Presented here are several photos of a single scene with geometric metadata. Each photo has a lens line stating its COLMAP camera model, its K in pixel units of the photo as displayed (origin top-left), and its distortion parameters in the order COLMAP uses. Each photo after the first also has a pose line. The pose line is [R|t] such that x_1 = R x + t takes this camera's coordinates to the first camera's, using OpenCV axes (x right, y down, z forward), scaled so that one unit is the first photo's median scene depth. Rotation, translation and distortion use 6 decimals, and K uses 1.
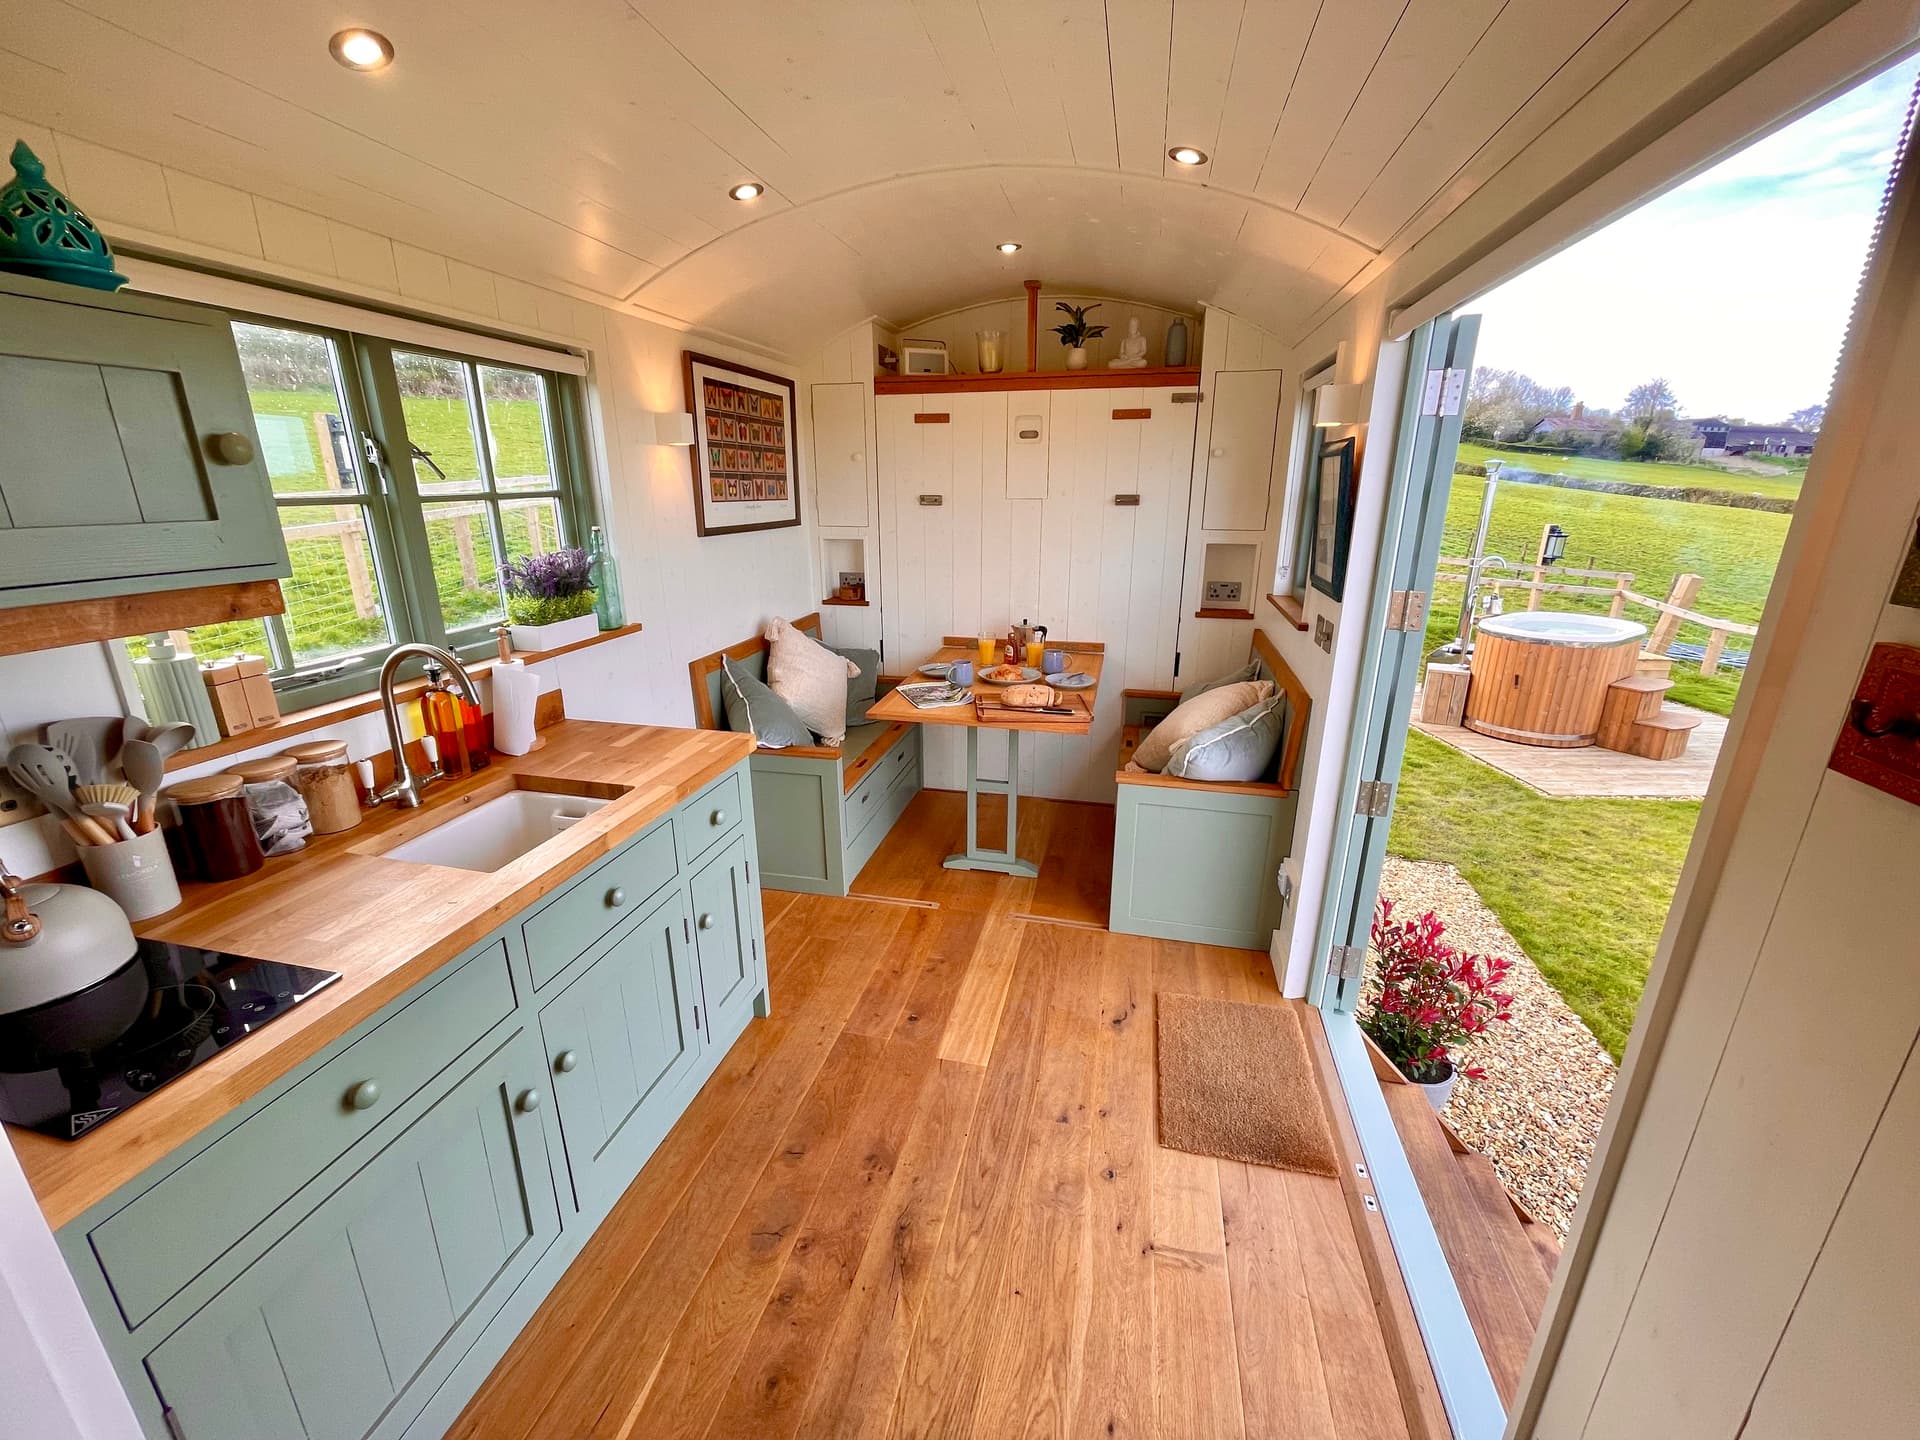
lens RADIAL K [[785.0, 0, 958.9], [0, 785.0, 722.7], [0, 0, 1]] dist [-0.000951, -0.000161]
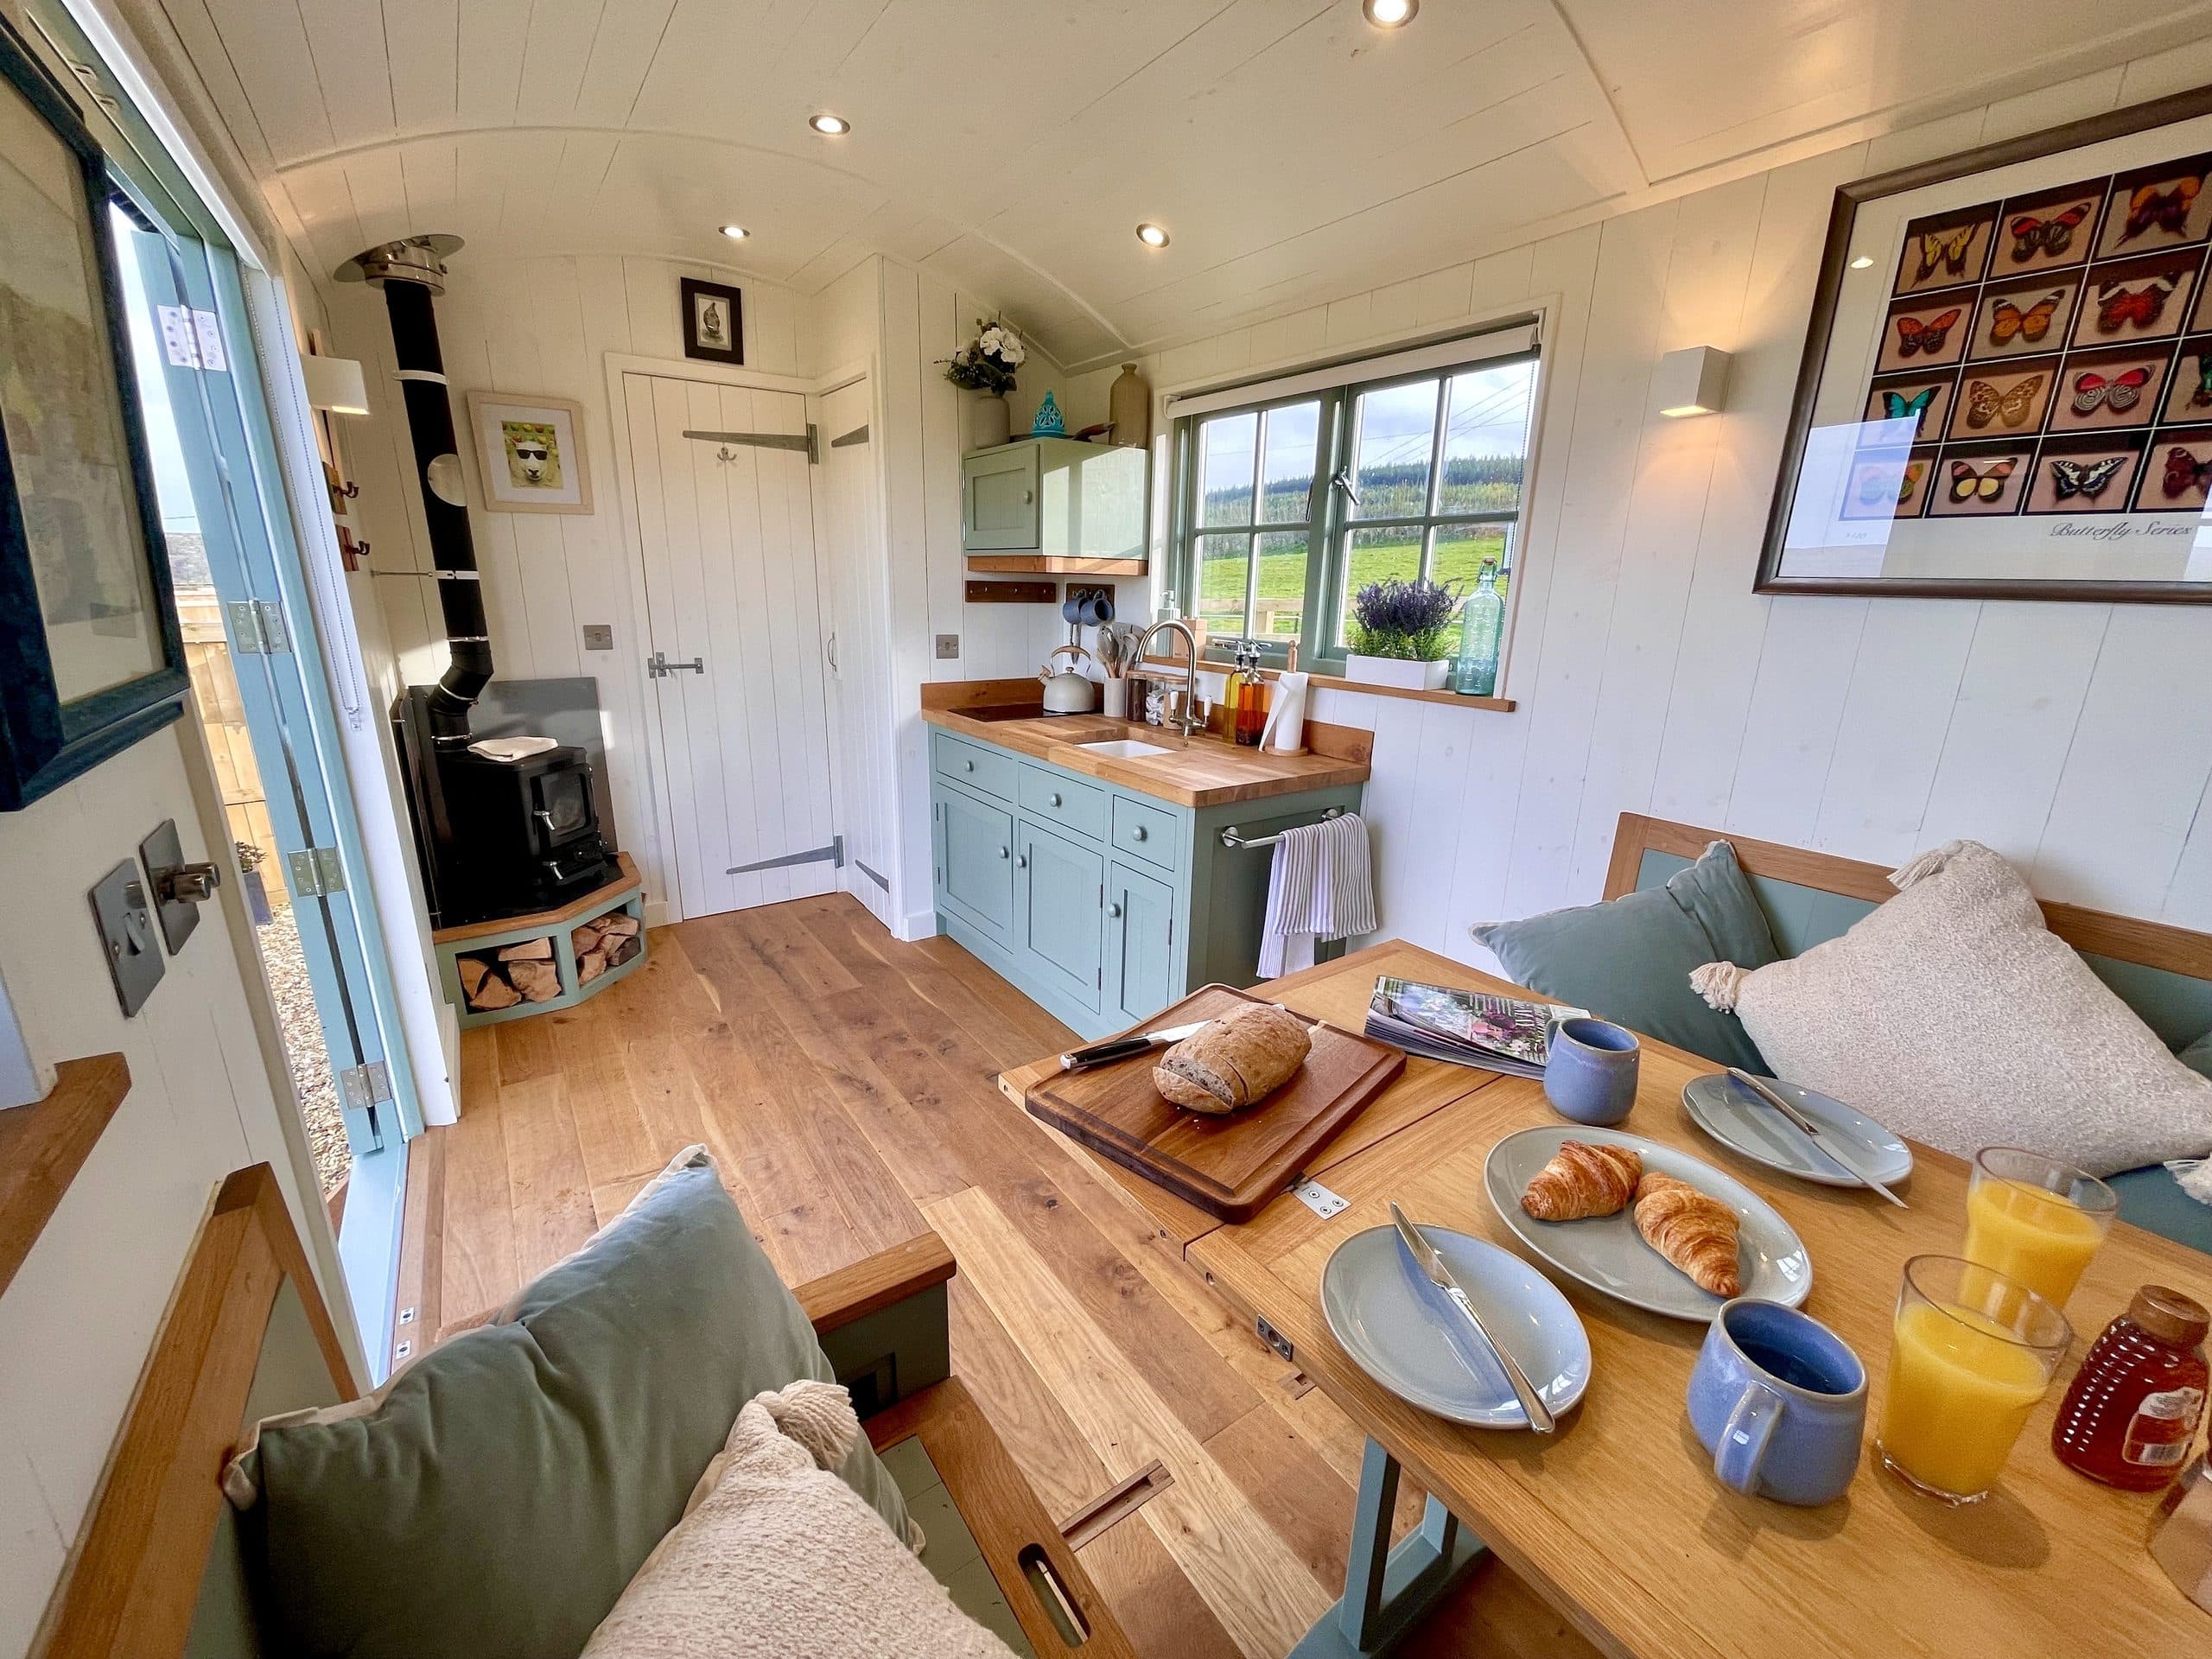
lens RADIAL K [[904.4, 0, 1093.3], [0, 904.4, 826.8], [0, 0, 1]] dist [-0.000951, -0.000161]
pose [[-0.688956, 0.182952, -0.701334, 0.371674], [-0.232848, 0.860460, 0.453200, -0.269712], [0.686383, 0.475539, -0.550219, 1.092870]]
